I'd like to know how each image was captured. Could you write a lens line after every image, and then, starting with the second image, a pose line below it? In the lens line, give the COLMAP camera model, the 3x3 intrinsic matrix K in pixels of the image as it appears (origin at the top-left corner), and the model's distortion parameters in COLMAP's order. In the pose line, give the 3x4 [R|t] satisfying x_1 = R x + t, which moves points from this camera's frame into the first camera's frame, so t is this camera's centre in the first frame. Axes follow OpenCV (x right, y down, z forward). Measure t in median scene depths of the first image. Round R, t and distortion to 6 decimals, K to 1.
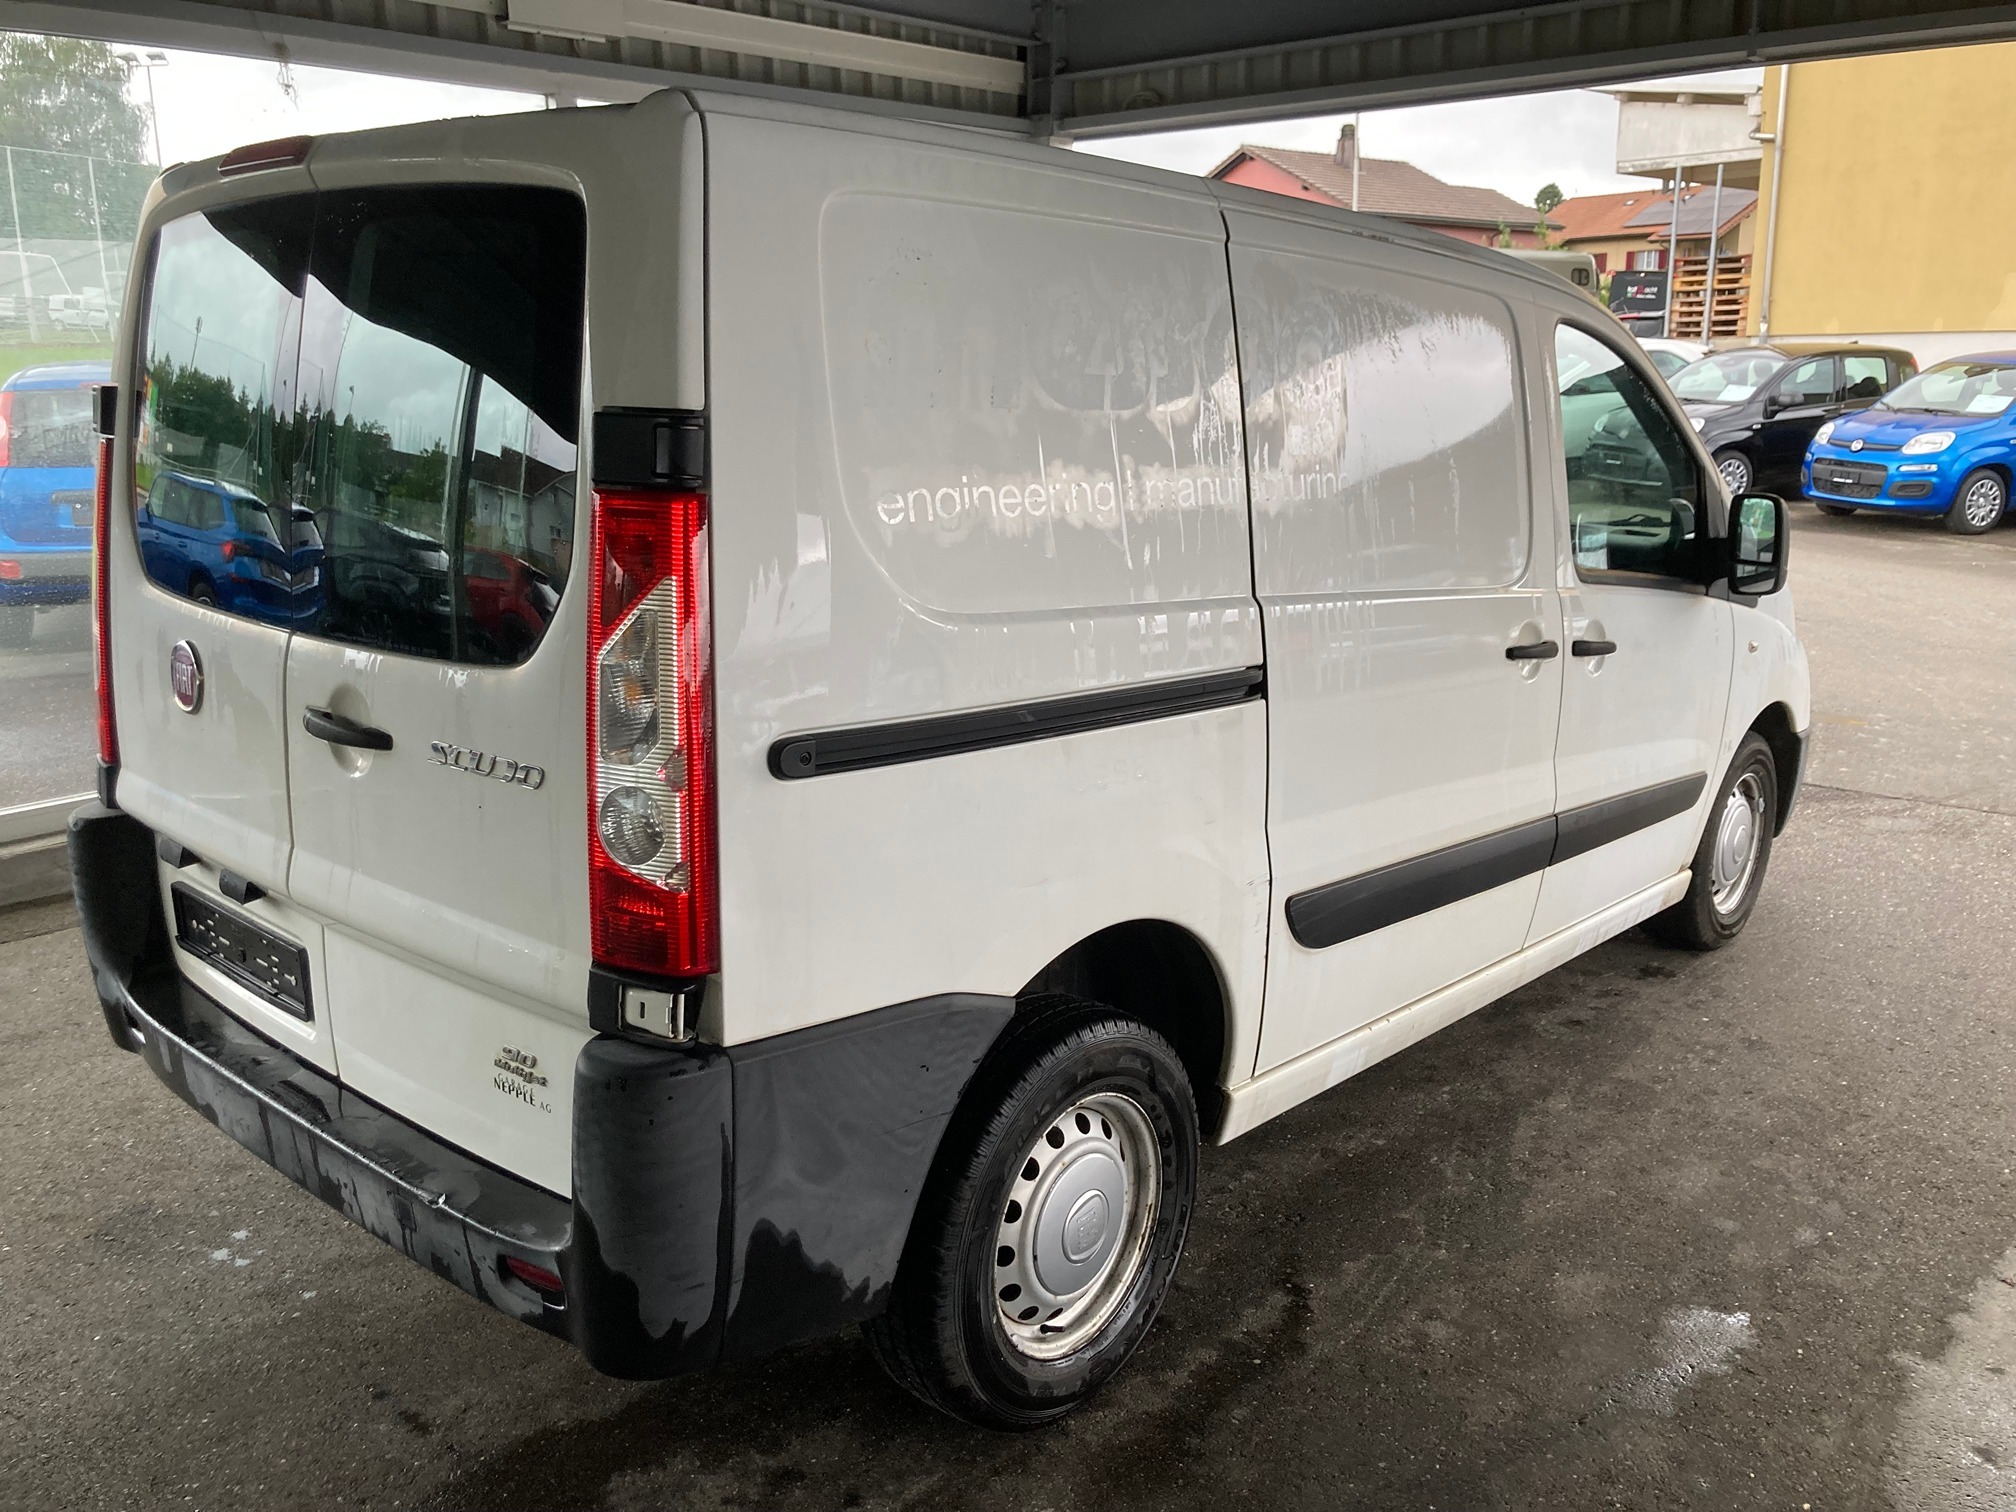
lens RADIAL K [[1652.6, 0, 1024.4], [0, 1652.6, 754.8], [0, 0, 1]] dist [0.017795, -0.014228]
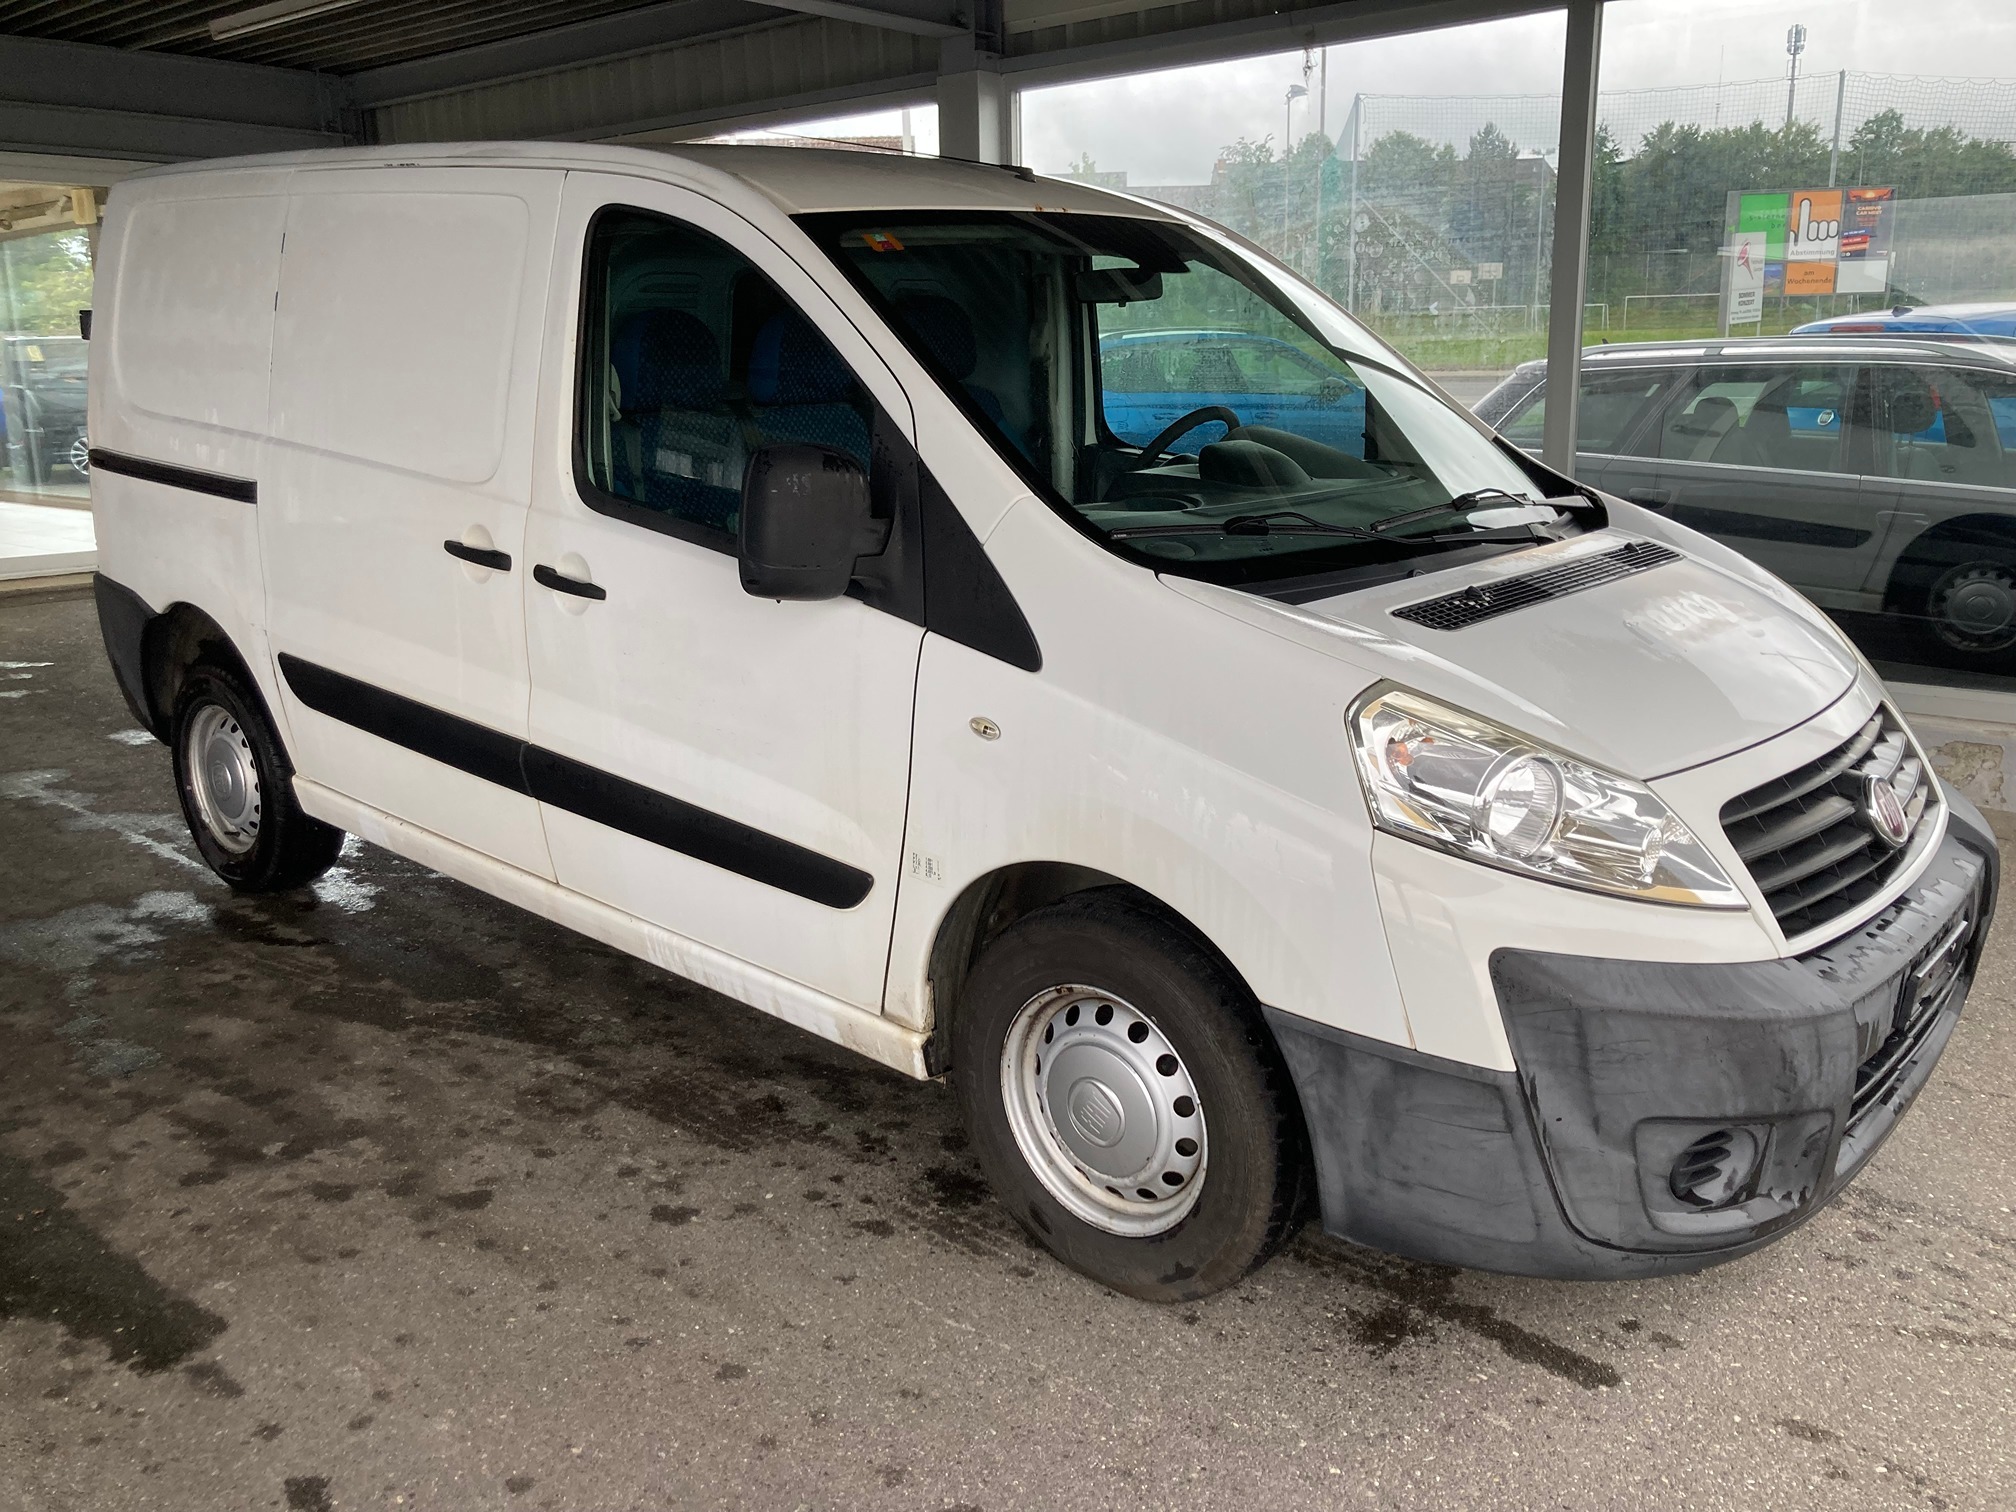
lens RADIAL K [[1652.6, 0, 998.0], [0, 1652.6, 742.2], [0, 0, 1]] dist [0.017795, -0.014228]
pose [[0.004767, 0.234412, -0.972126, 1.499642], [-0.221390, 0.948260, 0.227572, -0.288773], [0.975174, 0.214134, 0.056417, 1.459124]]
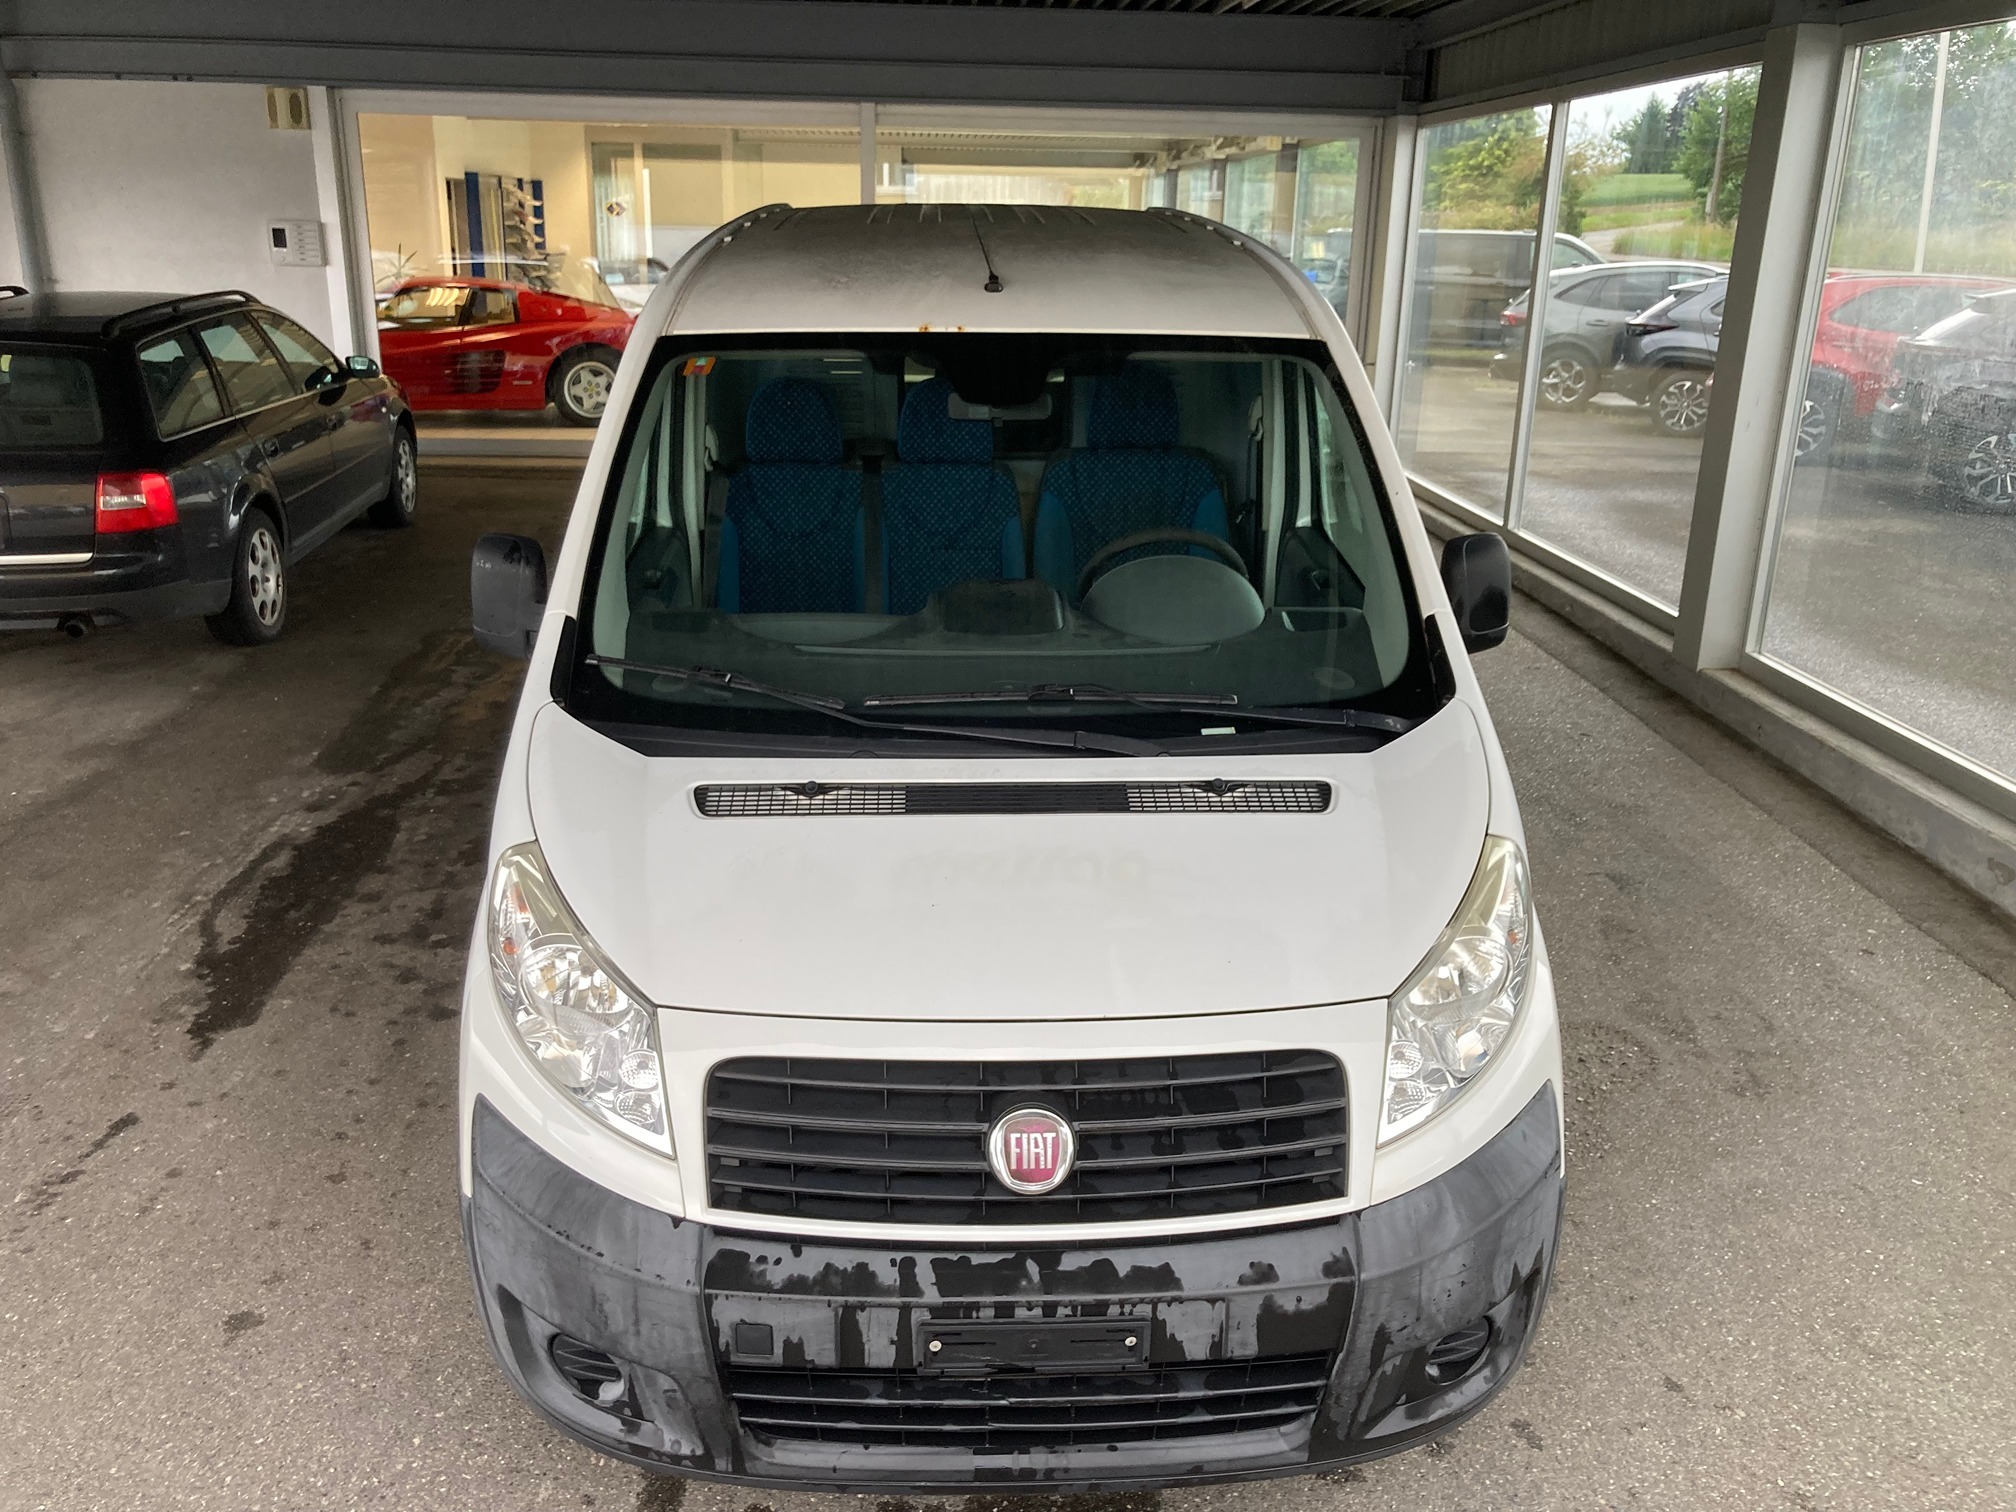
lens RADIAL K [[1652.6, 0, 1006.8], [0, 1652.6, 778.0], [0, 0, 1]] dist [0.017795, -0.014228]
pose [[-0.723121, 0.215073, -0.656384, 1.134690], [-0.175948, 0.861584, 0.476146, -0.668995], [0.667936, 0.459801, -0.585188, 2.330448]]
